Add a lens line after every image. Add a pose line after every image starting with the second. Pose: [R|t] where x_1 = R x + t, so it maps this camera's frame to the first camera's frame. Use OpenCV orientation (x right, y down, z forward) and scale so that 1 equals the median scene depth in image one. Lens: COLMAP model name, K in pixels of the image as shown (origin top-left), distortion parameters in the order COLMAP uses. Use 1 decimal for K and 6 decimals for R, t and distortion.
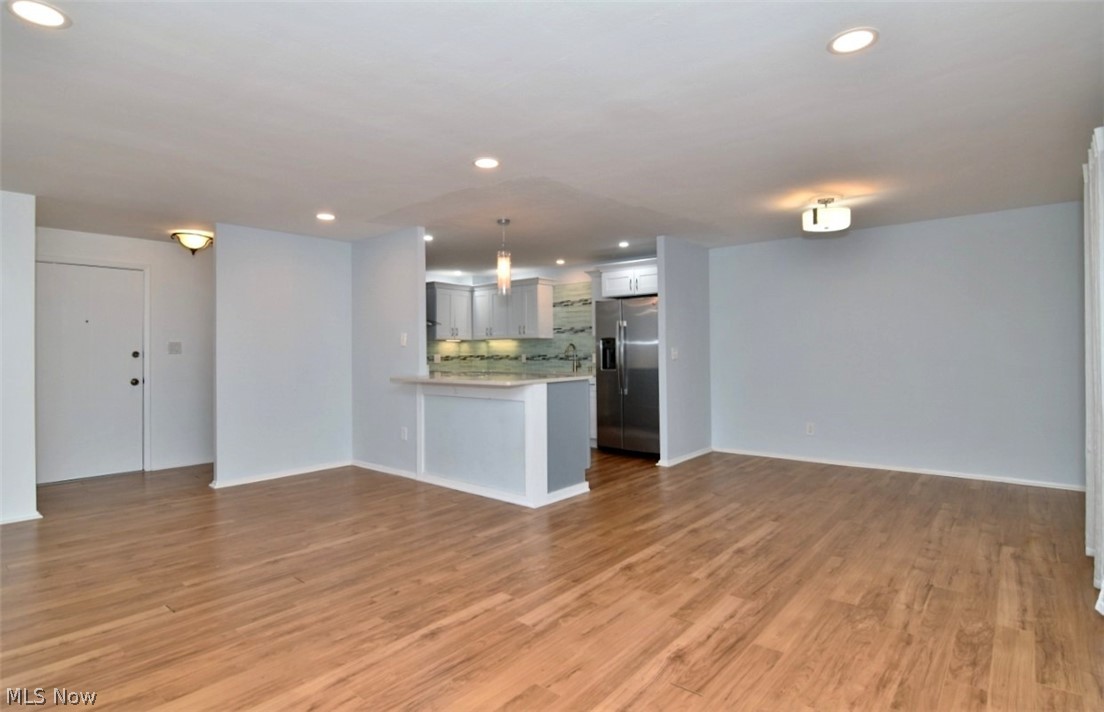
lens RADIAL K [[554.4, 0, 550.1], [0, 554.4, 346.3], [0, 0, 1]] dist [-0.003932, -0.014436]
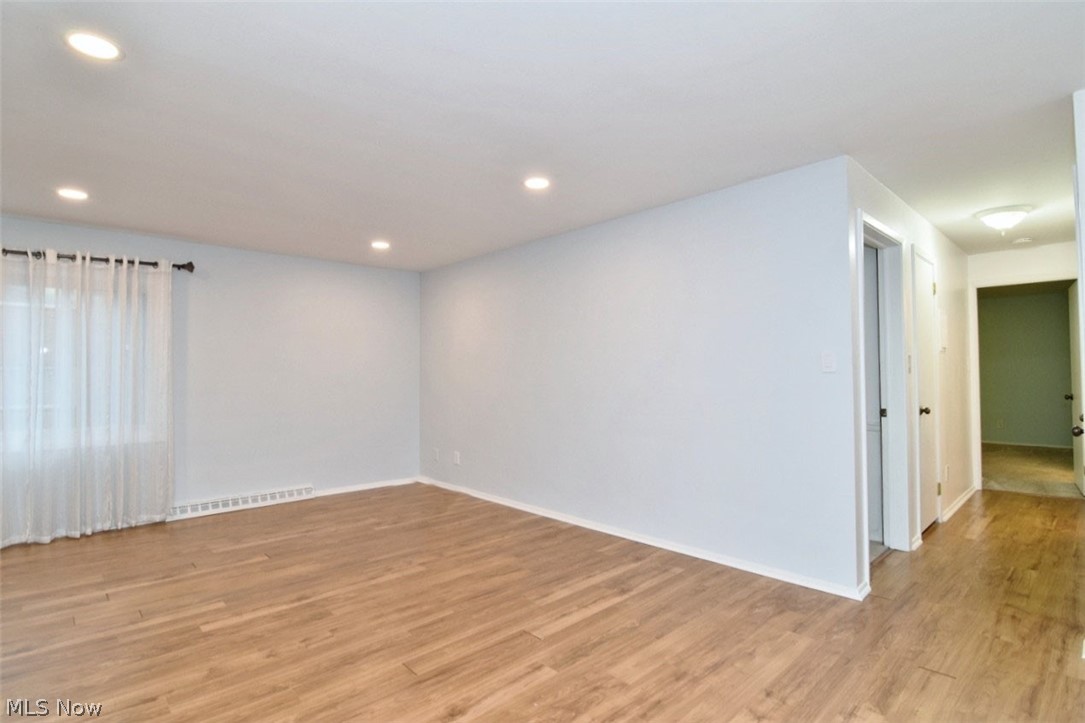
lens RADIAL K [[535.6, 0, 543.7], [0, 535.6, 364.5], [0, 0, 1]] dist [0.000975, -0.015271]
pose [[-0.993713, 0.020456, 0.110077, -0.495416], [0.017308, 0.999416, -0.029477, 0.011912], [-0.110615, -0.027387, -0.993486, 1.174629]]
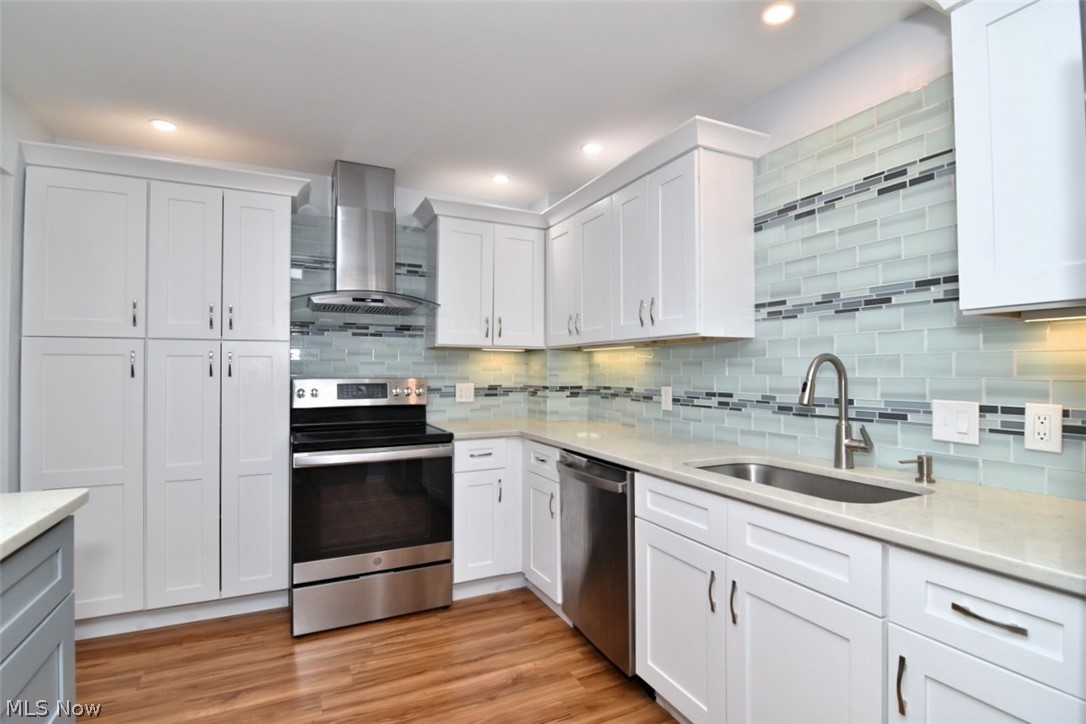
lens RADIAL K [[529.1, 0, 543.0], [0, 529.1, 362.0], [0, 0, 1]] dist [-0.000297, -0.017137]
pose [[0.913558, 0.004738, -0.406681, 0.031406], [-0.006563, 0.999974, -0.003093, 0.000279], [0.406655, 0.005495, 0.913565, 1.272669]]
